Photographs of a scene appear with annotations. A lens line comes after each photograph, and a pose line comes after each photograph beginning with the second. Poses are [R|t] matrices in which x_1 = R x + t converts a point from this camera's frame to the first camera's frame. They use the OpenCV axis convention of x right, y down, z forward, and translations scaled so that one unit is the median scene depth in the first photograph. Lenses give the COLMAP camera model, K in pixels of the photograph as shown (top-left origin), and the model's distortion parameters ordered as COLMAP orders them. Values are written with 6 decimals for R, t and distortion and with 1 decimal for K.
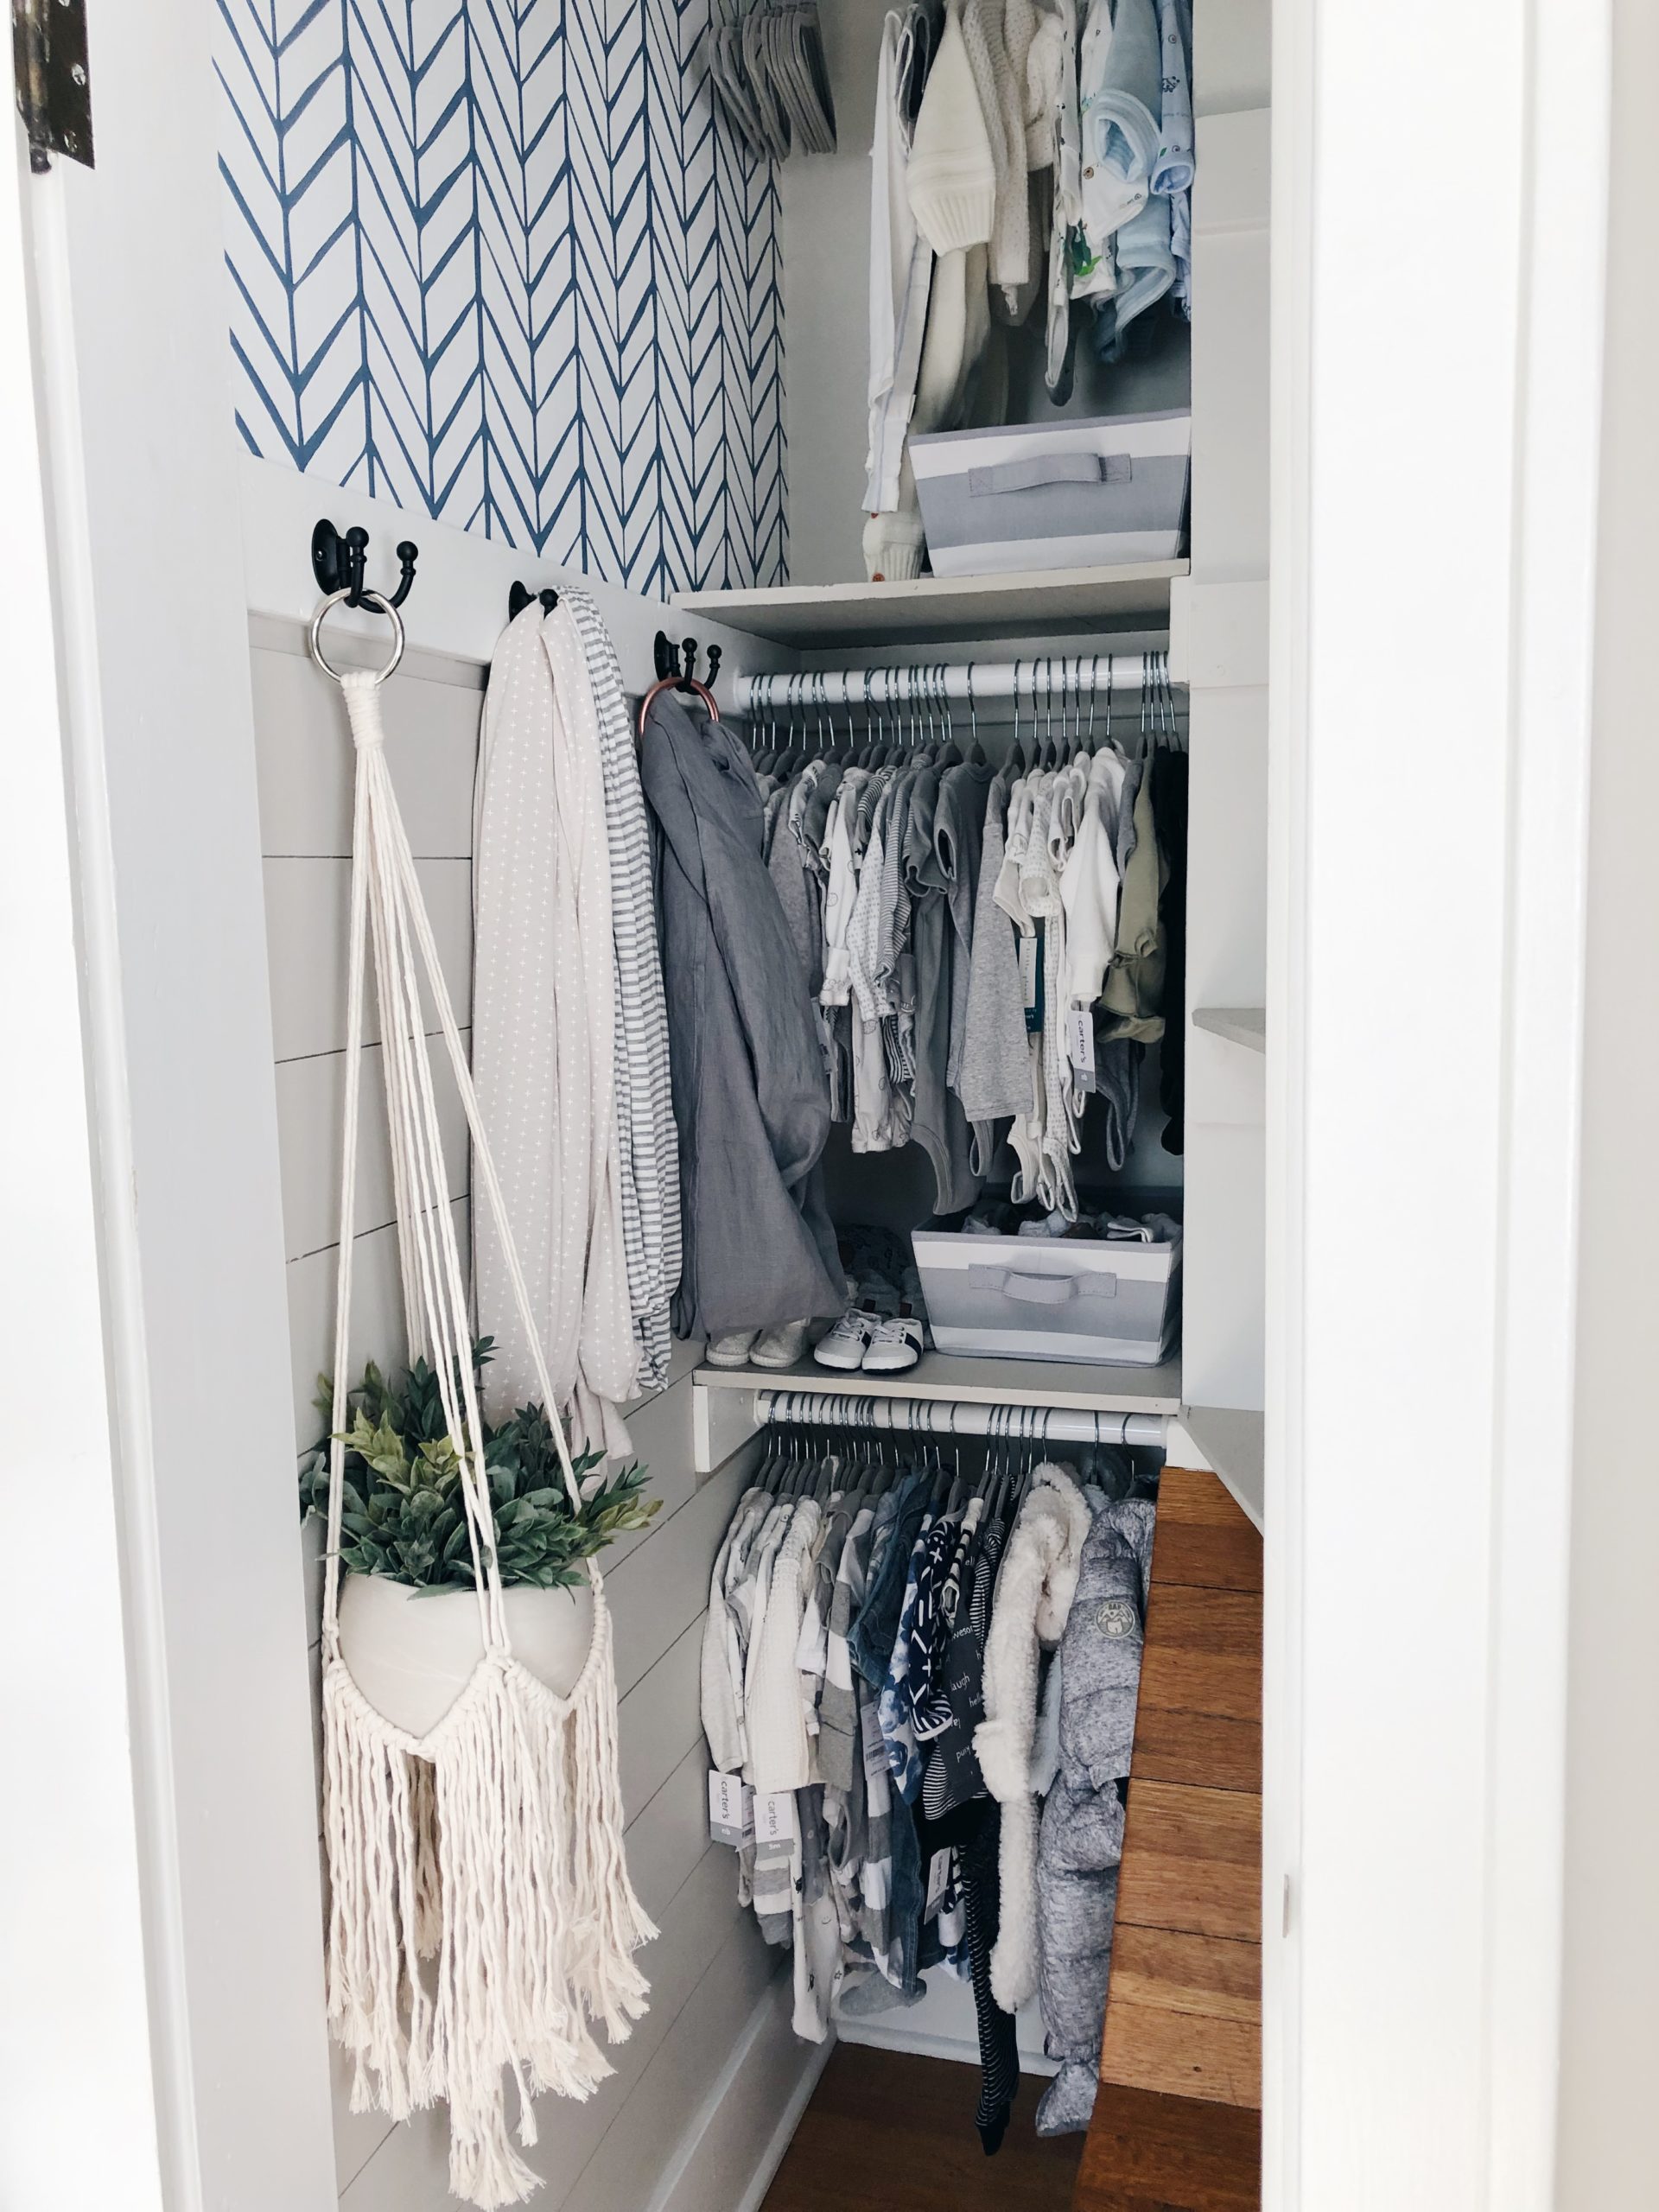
lens RADIAL K [[1773.4, 0, 829.0], [0, 1773.4, 1046.9], [0, 0, 1]] dist [0.069369, -0.240115]
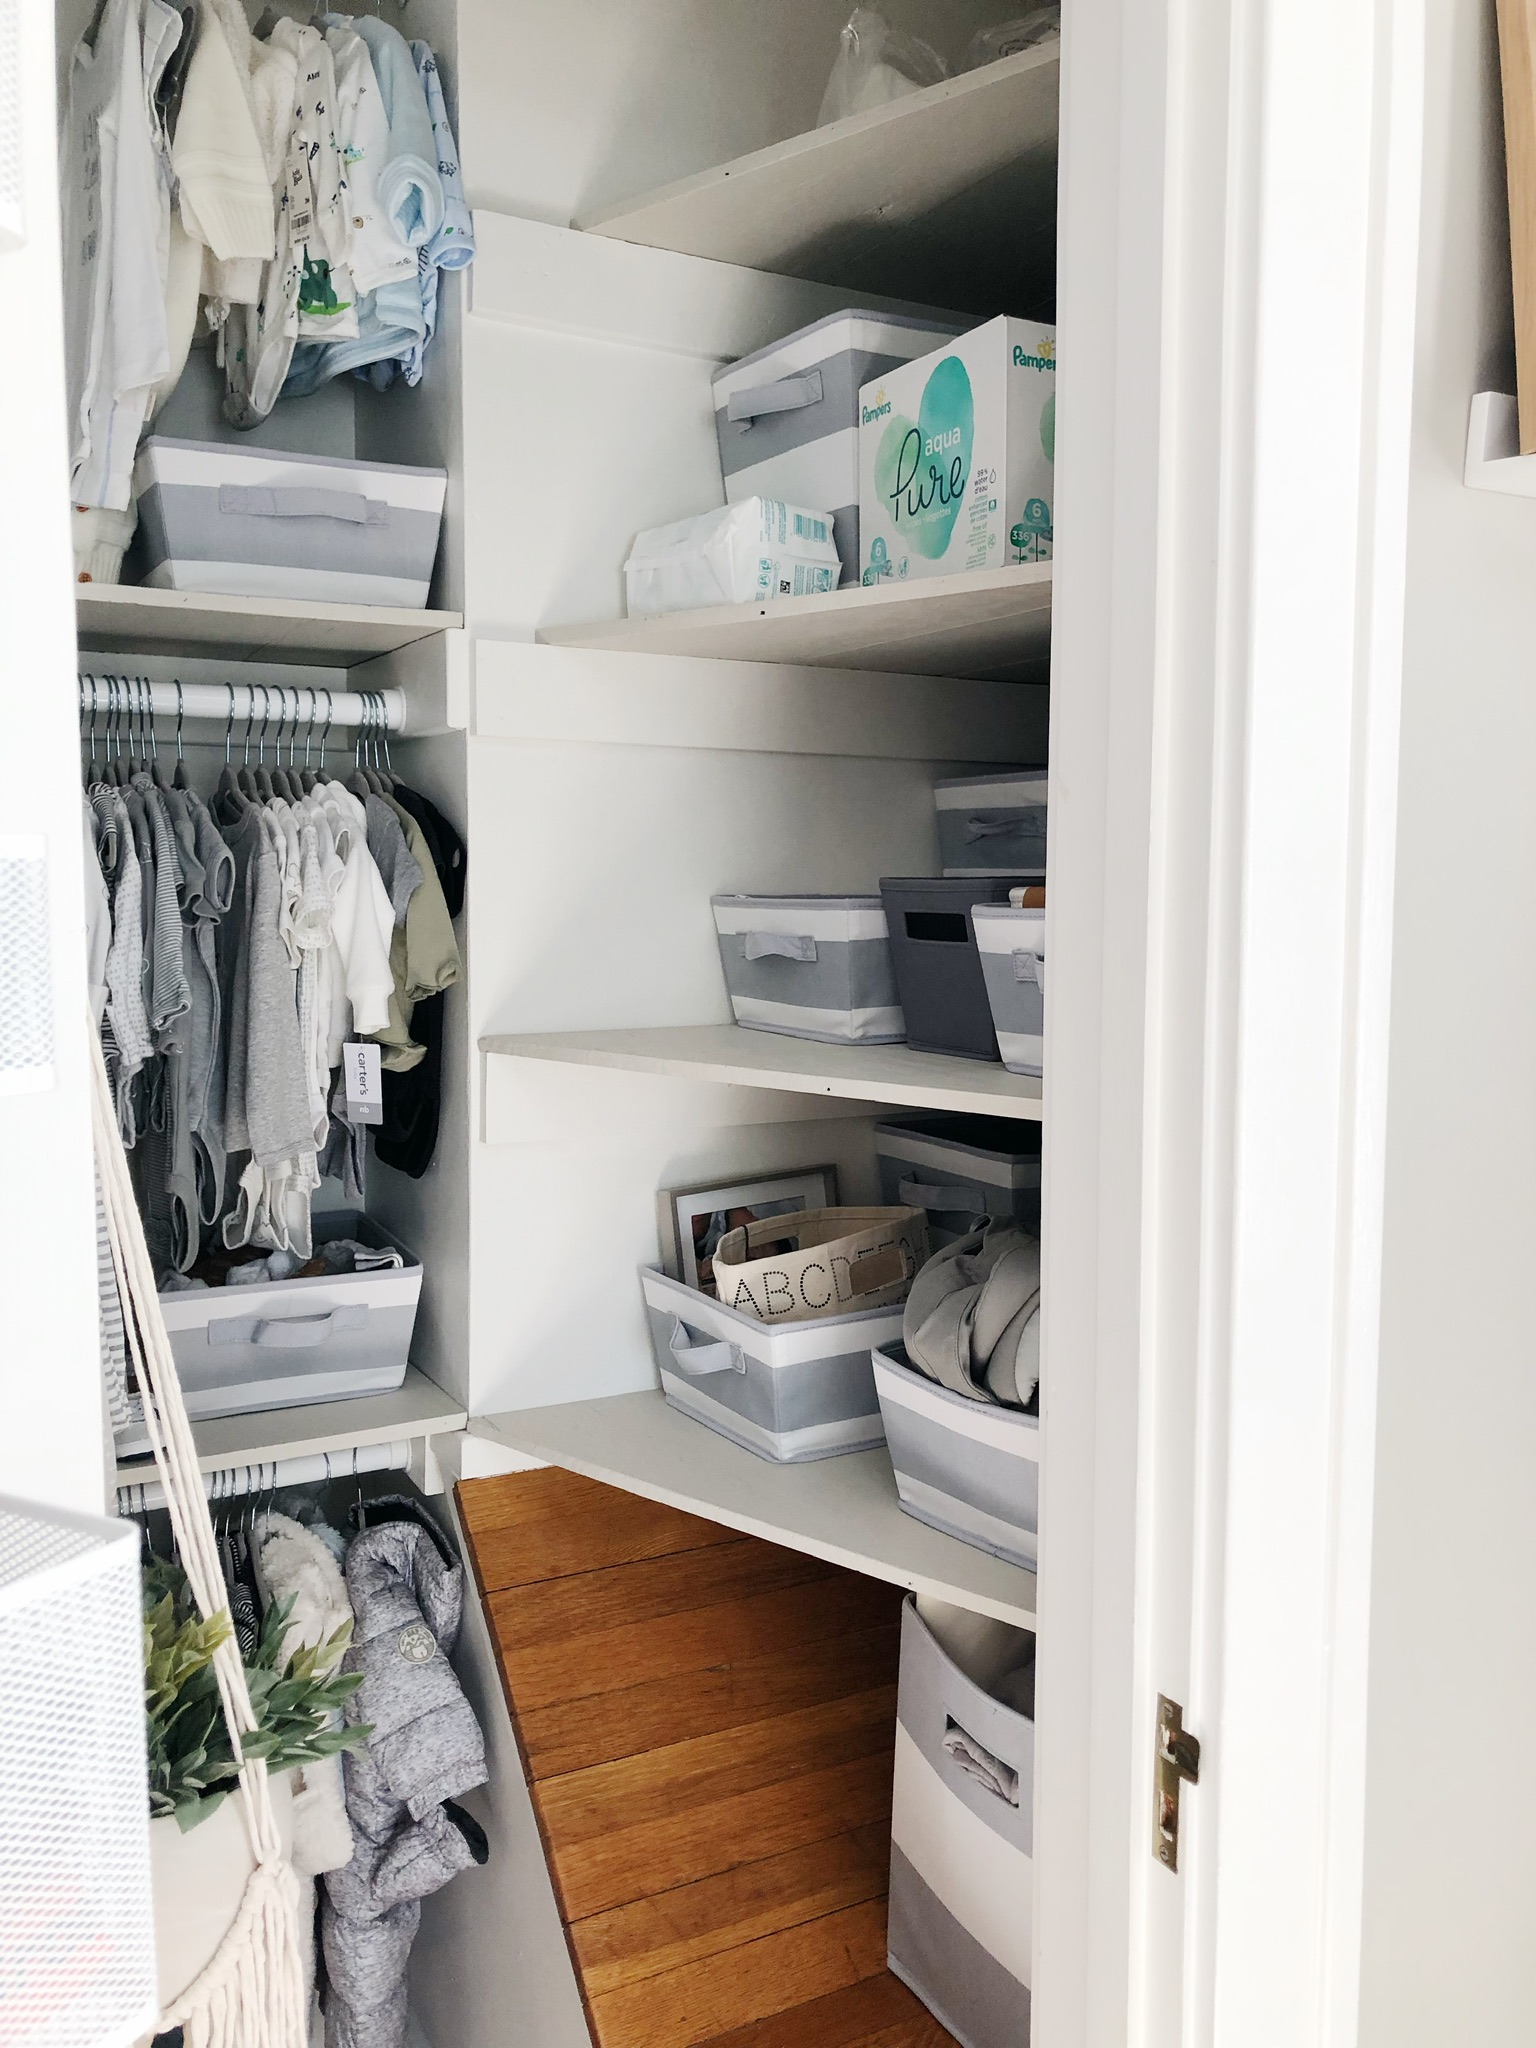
lens RADIAL K [[1662.8, 0, 769.9], [0, 1662.8, 987.3], [0, 0, 1]] dist [-0.022631, 0.017015]
pose [[0.678029, -0.020227, 0.734757, -0.370615], [0.052781, 0.998381, -0.021221, -0.019008], [-0.733138, 0.053170, 0.677998, 0.189850]]
